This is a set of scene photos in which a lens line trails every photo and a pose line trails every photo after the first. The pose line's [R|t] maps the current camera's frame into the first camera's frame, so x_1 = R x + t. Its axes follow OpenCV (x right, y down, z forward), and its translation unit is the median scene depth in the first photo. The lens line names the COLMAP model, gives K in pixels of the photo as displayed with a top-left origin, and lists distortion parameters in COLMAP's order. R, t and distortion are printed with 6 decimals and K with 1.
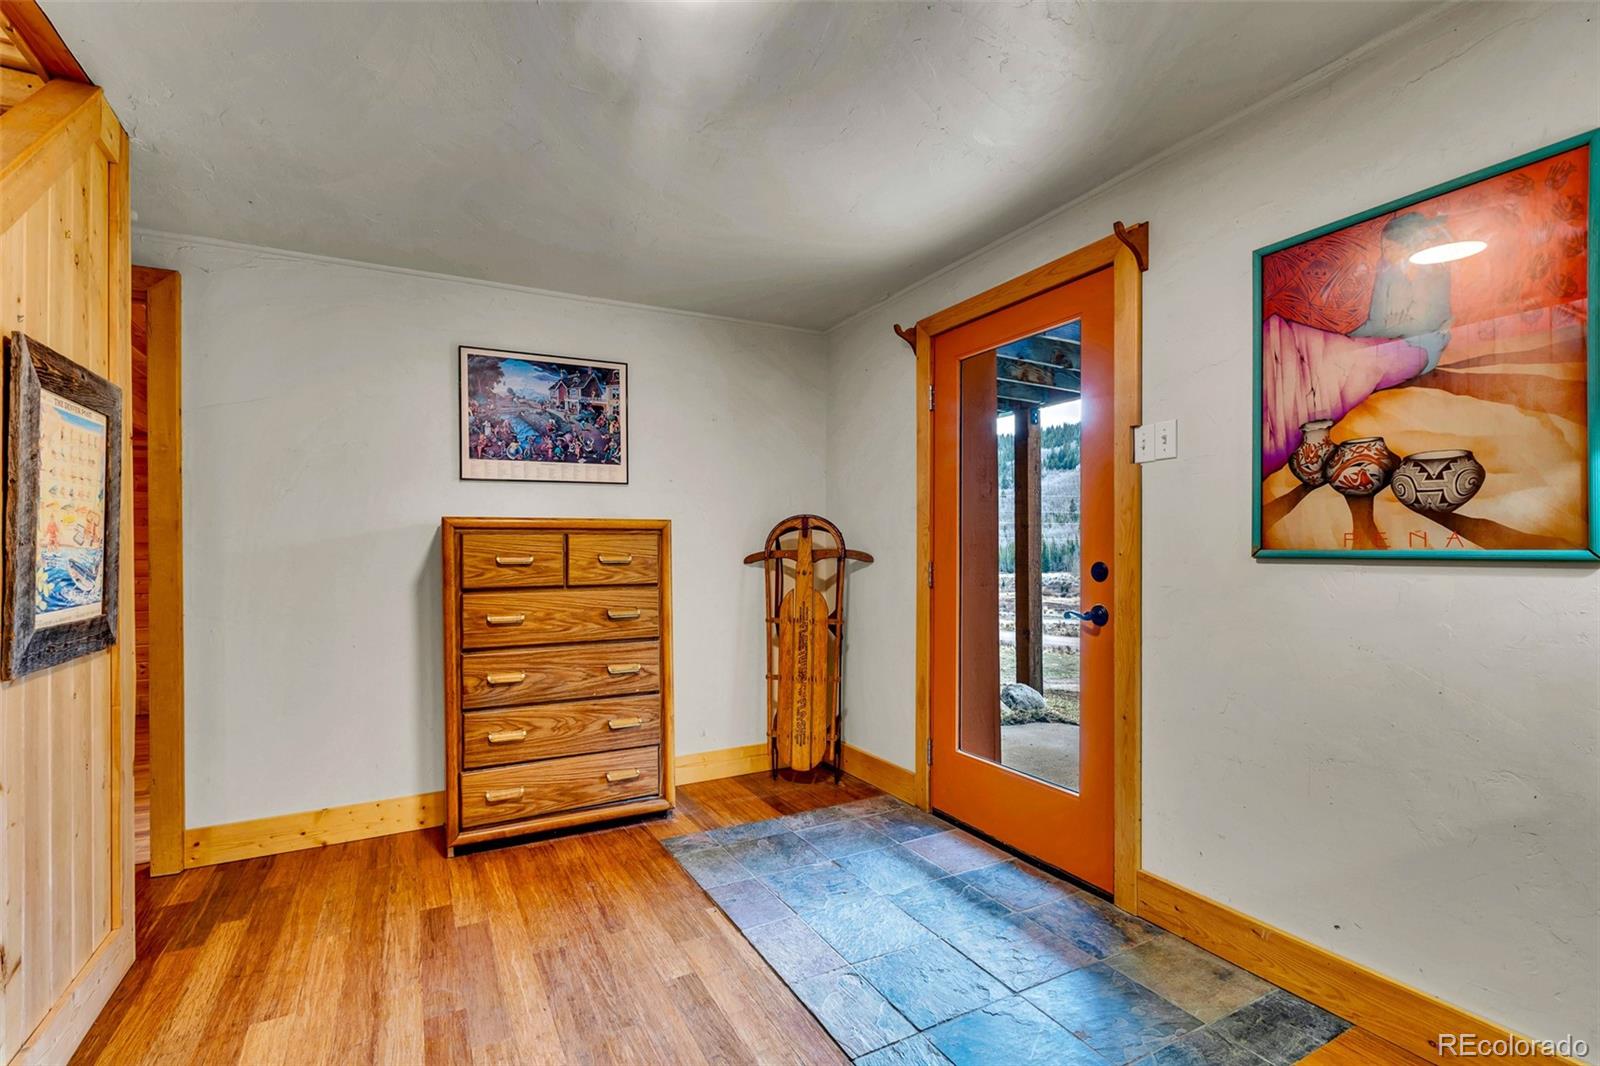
lens RADIAL K [[725.4, 0, 807.3], [0, 725.4, 546.3], [0, 0, 1]] dist [0.000773, -0.000203]
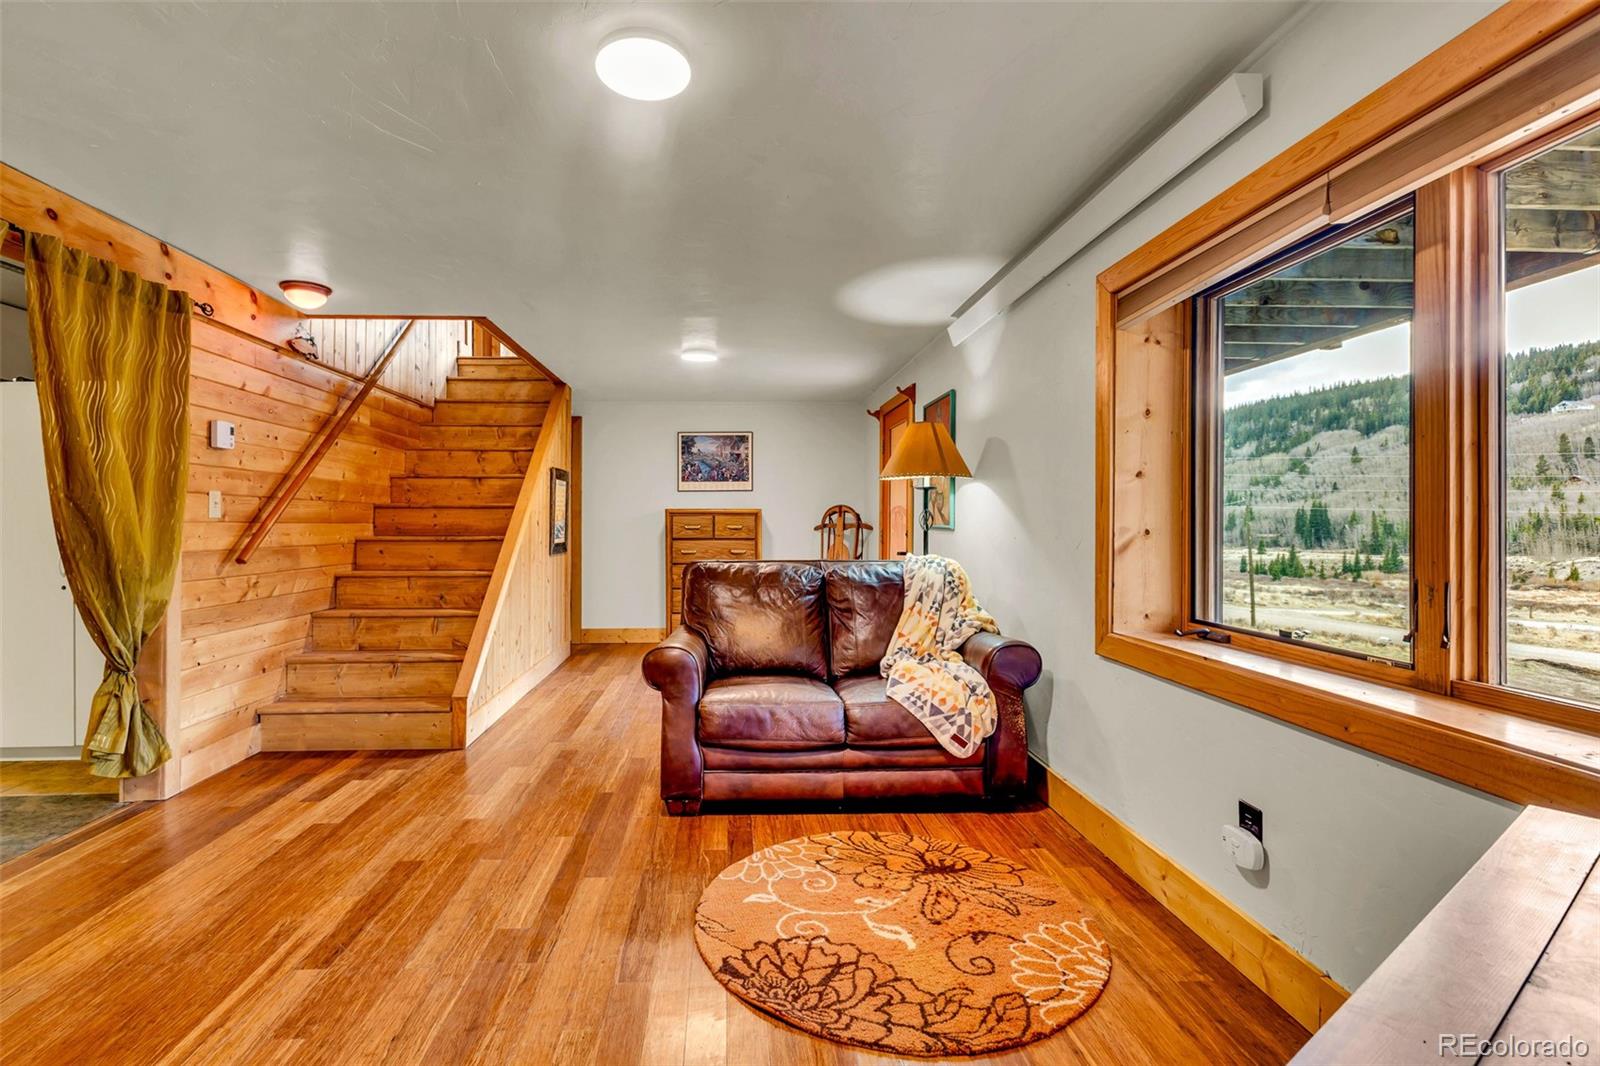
lens RADIAL K [[725.4, 0, 788.5], [0, 725.4, 520.9], [0, 0, 1]] dist [0.000773, -0.000203]
pose [[0.919942, 0.005467, -0.392017, 0.685362], [-0.004335, 0.999983, 0.003772, -0.009074], [0.392031, -0.001771, 0.919950, -0.891895]]
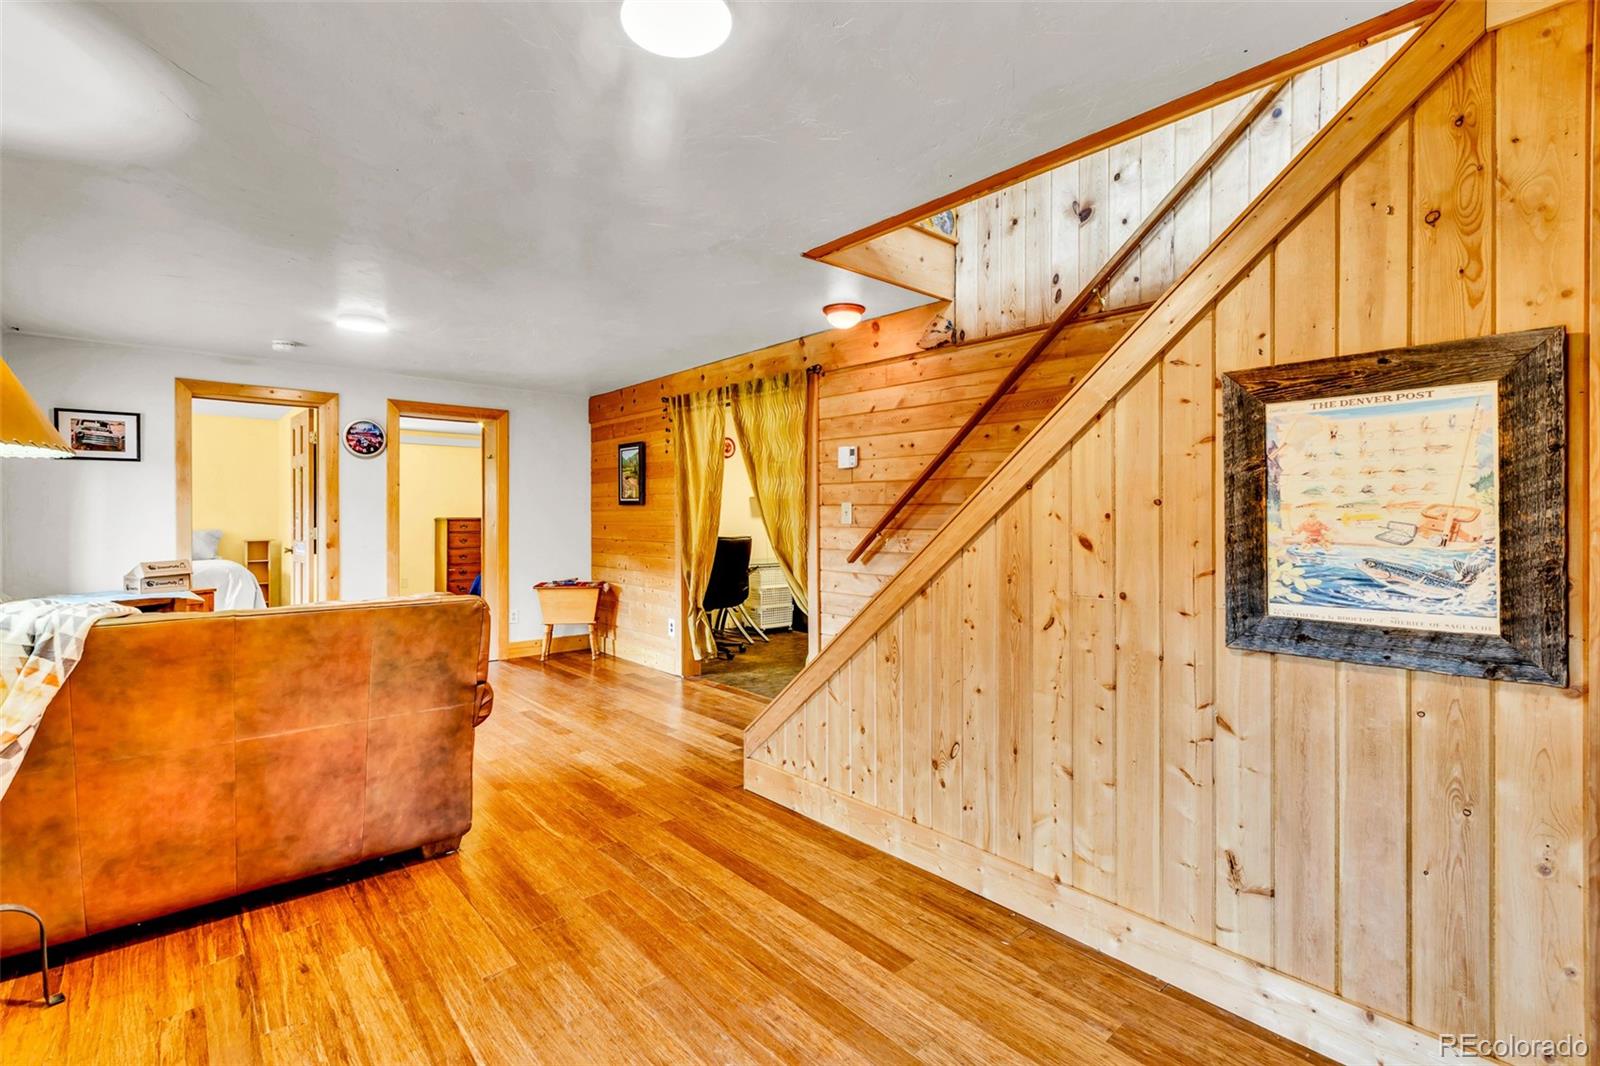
lens RADIAL K [[725.4, 0, 802.2], [0, 725.4, 521.4], [0, 0, 1]] dist [0.000773, -0.000203]
pose [[-0.972142, 0.003969, -0.234361, -0.958294], [0.003697, 0.999992, 0.001597, -0.015363], [0.234365, 0.000686, -0.972148, 3.090682]]
